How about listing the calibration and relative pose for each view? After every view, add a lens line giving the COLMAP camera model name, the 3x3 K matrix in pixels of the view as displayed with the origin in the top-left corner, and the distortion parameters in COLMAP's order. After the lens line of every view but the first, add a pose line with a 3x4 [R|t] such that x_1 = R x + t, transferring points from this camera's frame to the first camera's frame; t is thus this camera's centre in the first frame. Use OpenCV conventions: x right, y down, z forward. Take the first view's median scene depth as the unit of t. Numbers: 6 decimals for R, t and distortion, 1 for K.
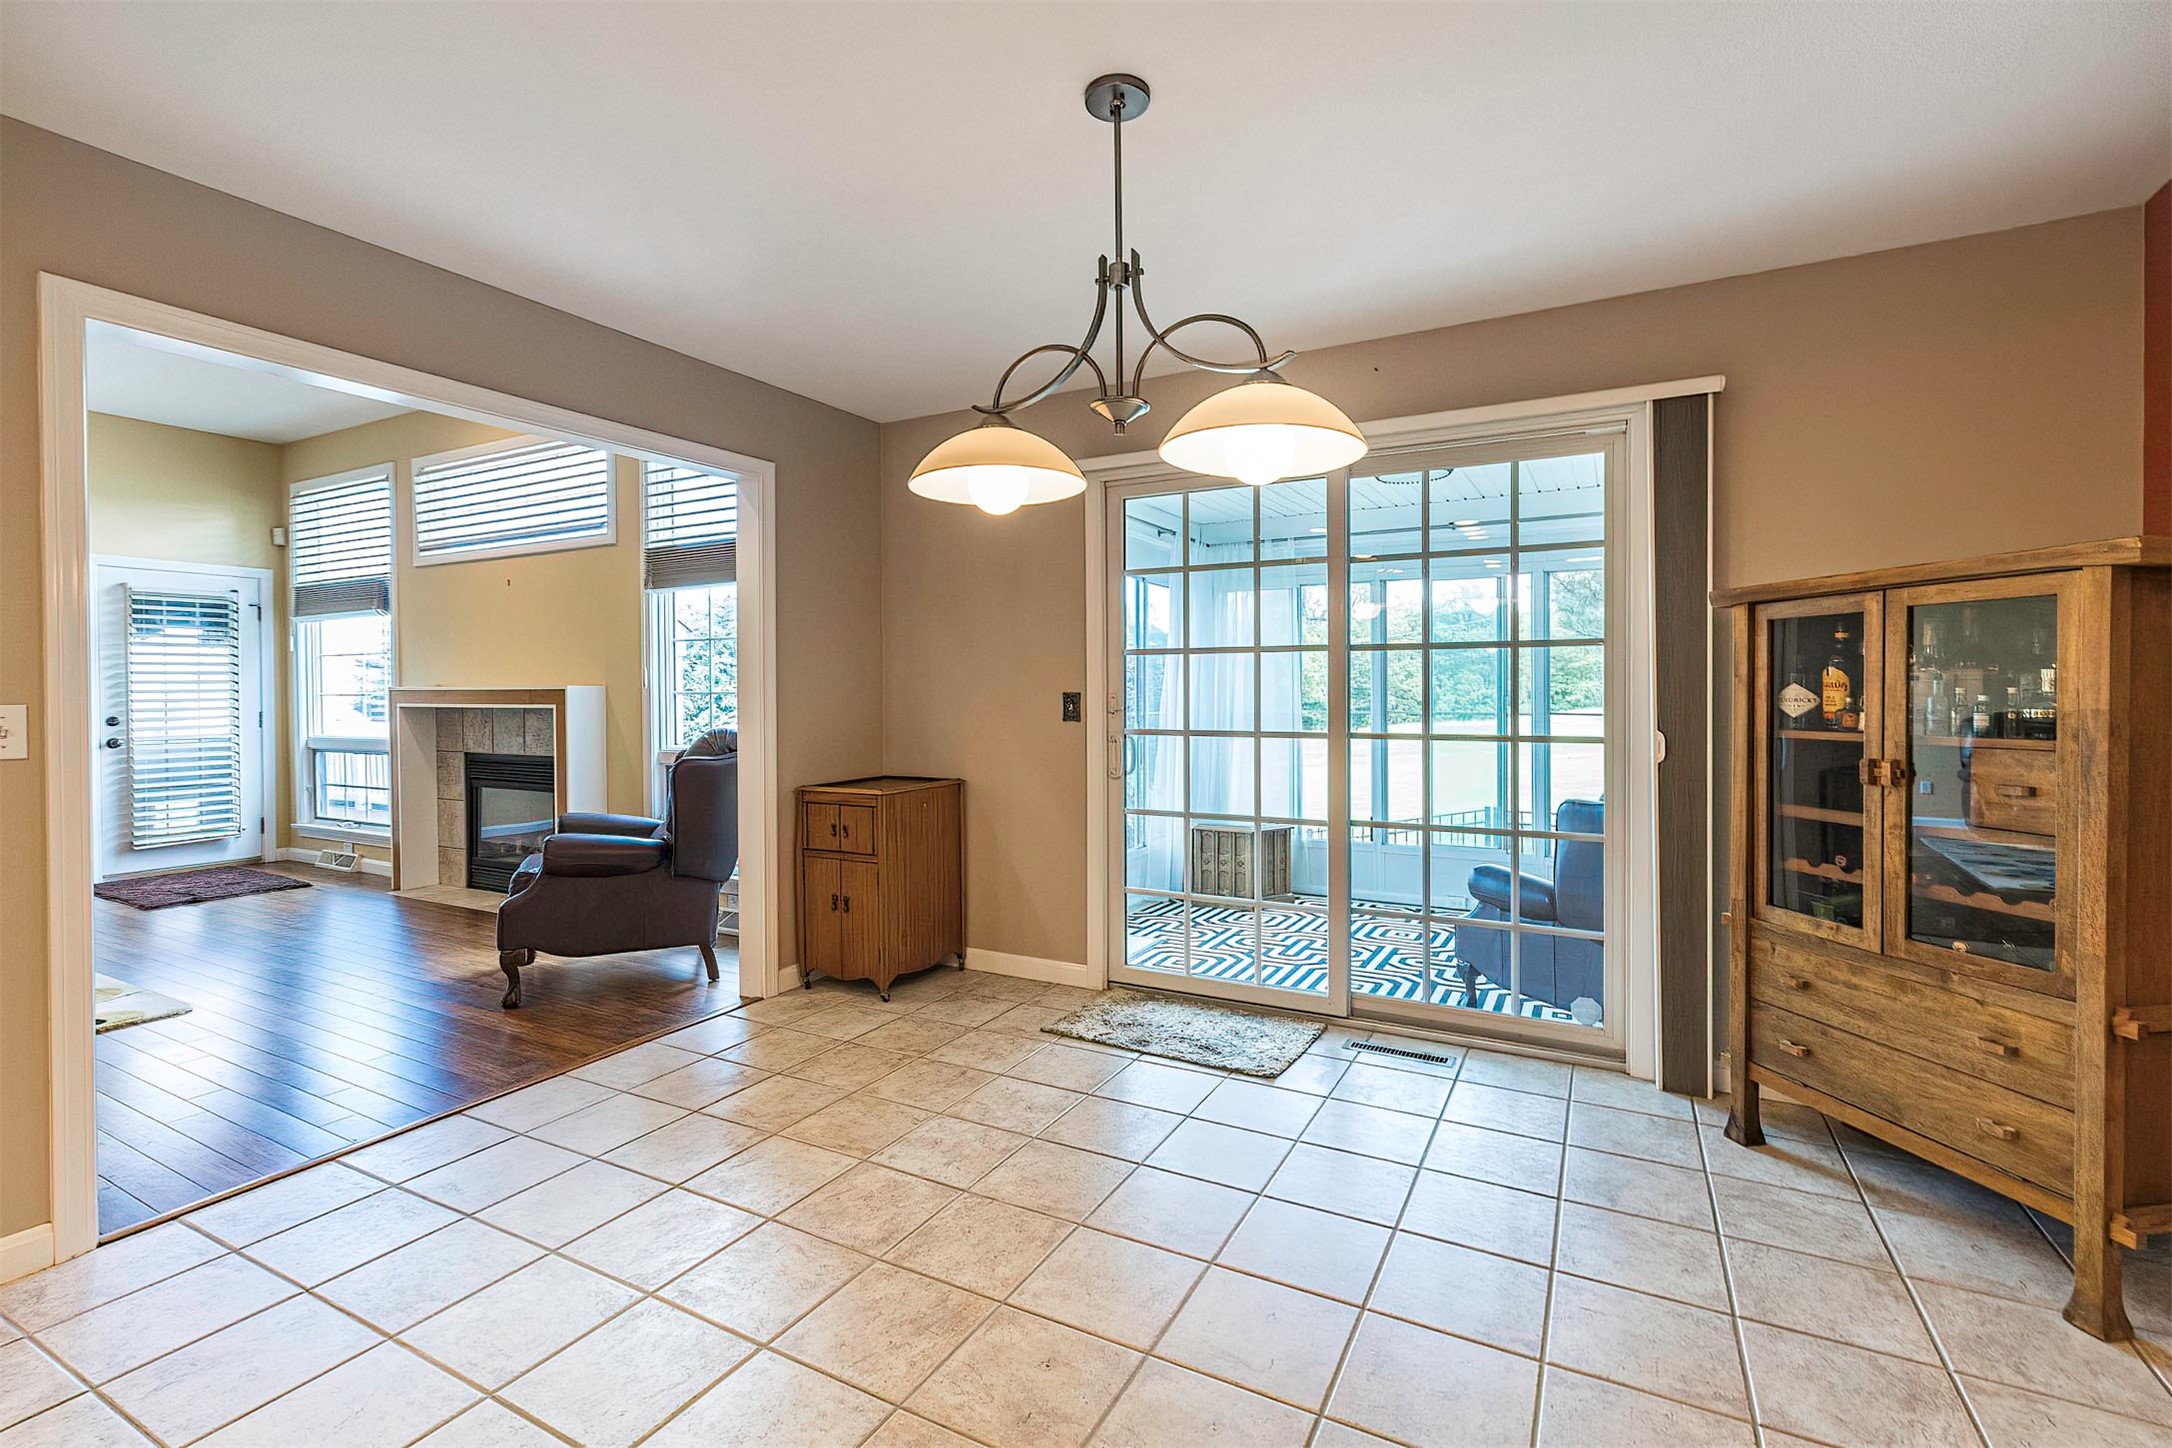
lens RADIAL K [[991.9, 0, 1076.6], [0, 991.9, 688.0], [0, 0, 1]] dist [0.005823, -0.000732]
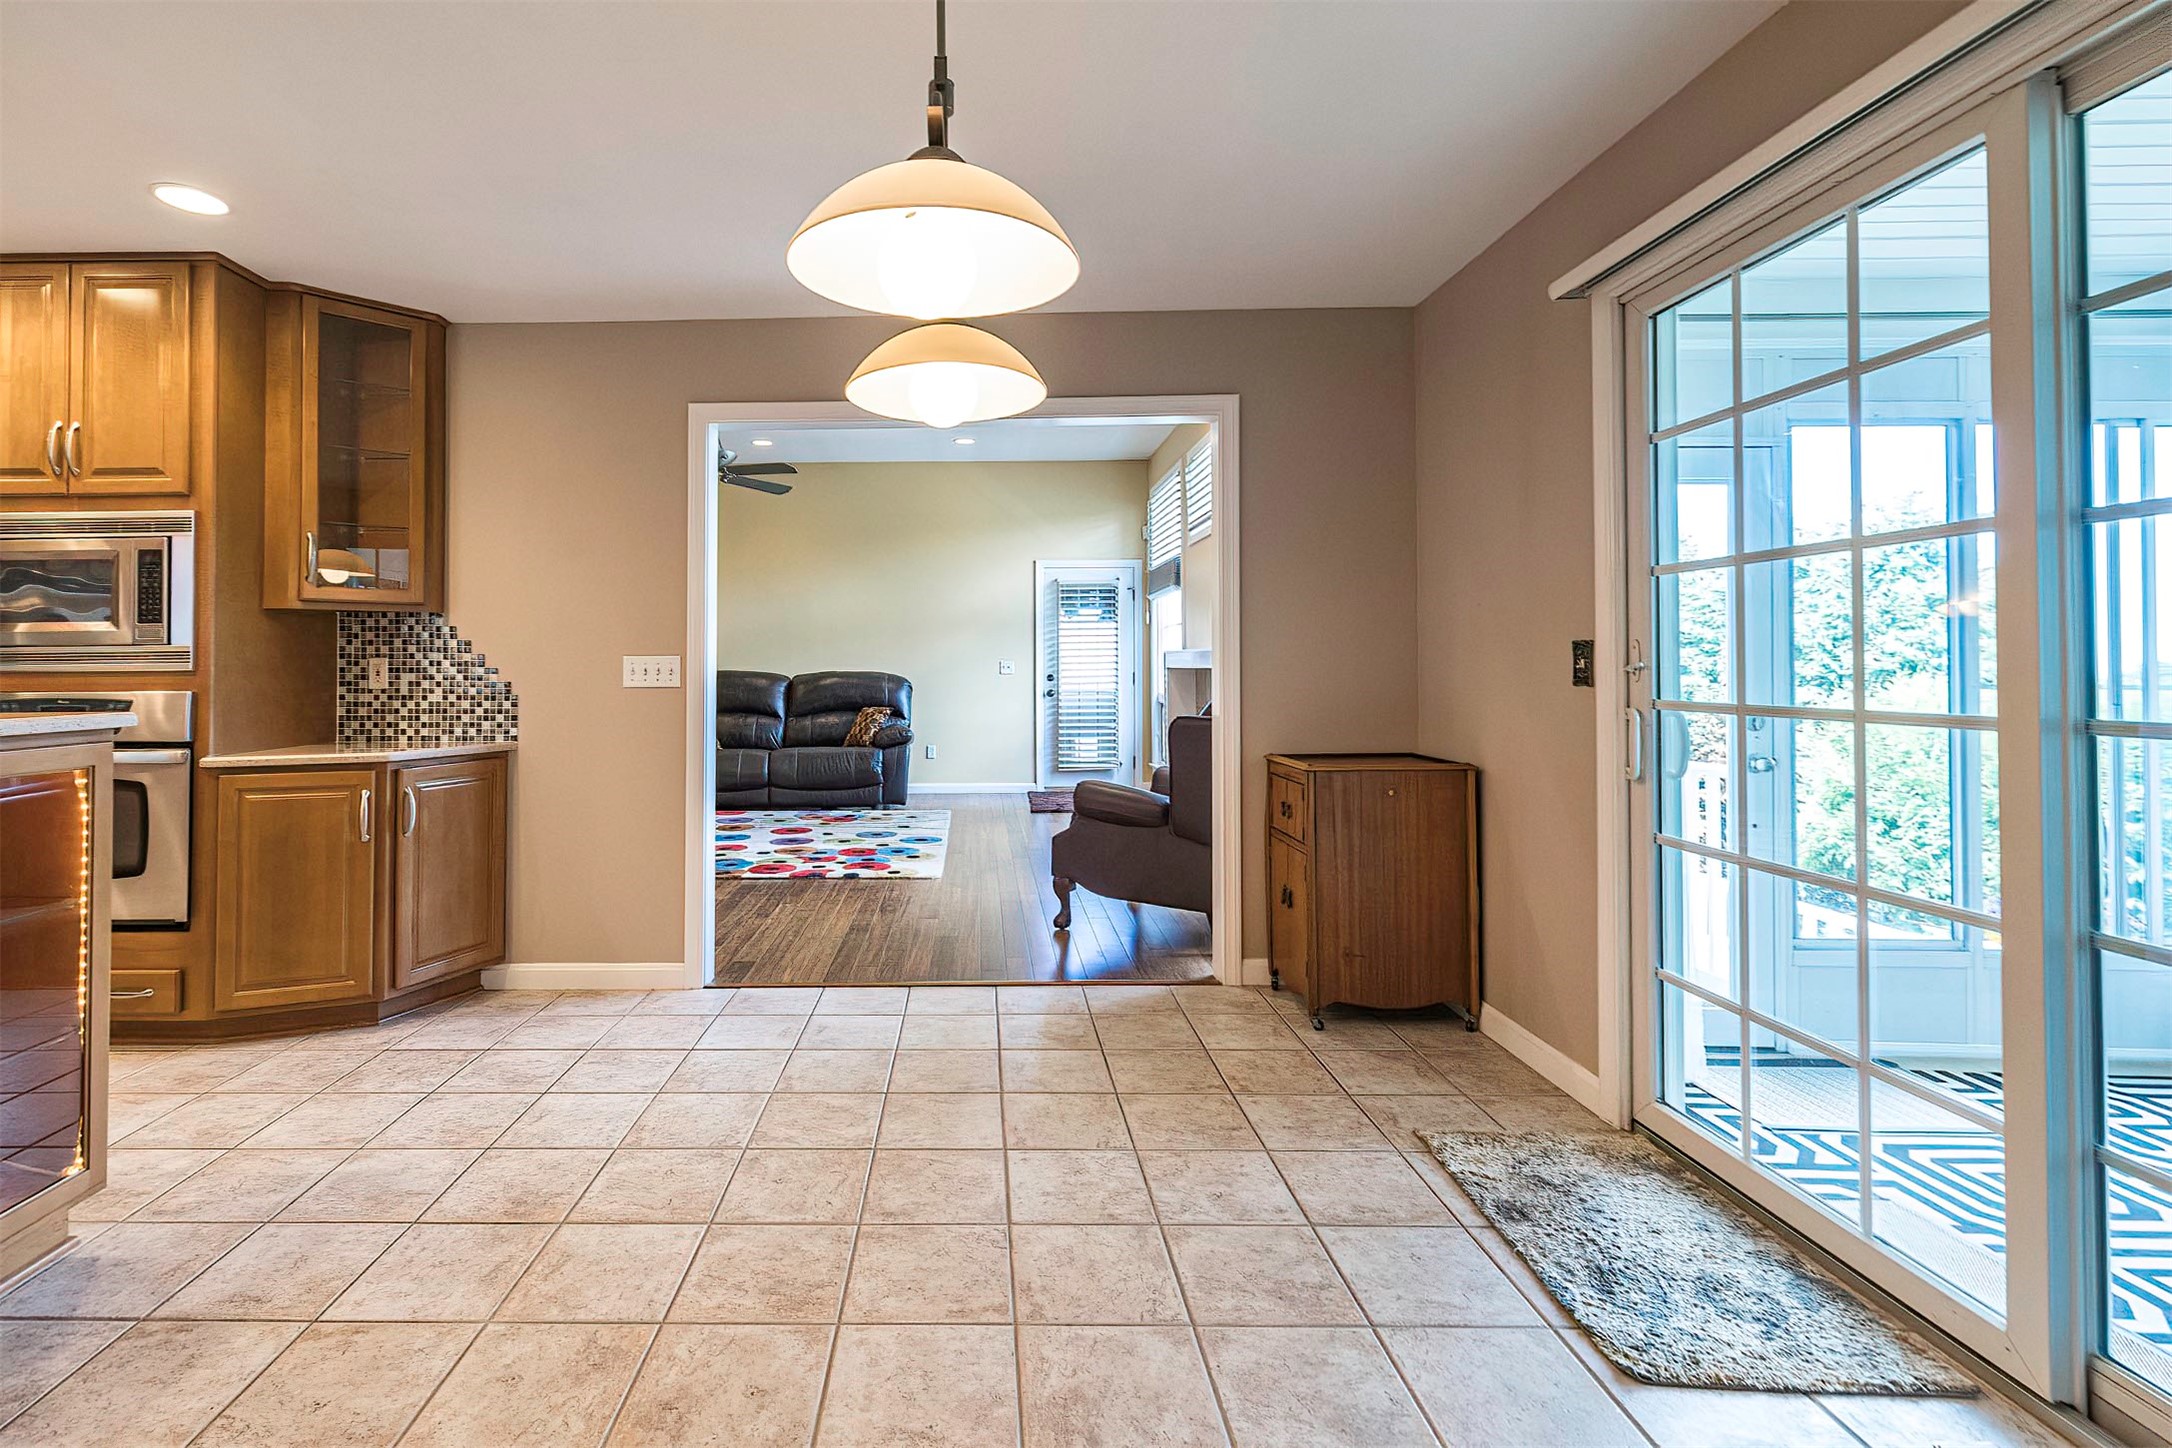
lens RADIAL K [[1039.5, 0, 978.7], [0, 1039.5, 645.9], [0, 0, 1]] dist [0.013503, -0.001532]
pose [[0.448225, -0.017007, -0.893759, 0.429072], [0.004896, 0.999851, -0.016570, 0.017559], [0.893908, 0.003051, 0.448241, 0.363611]]
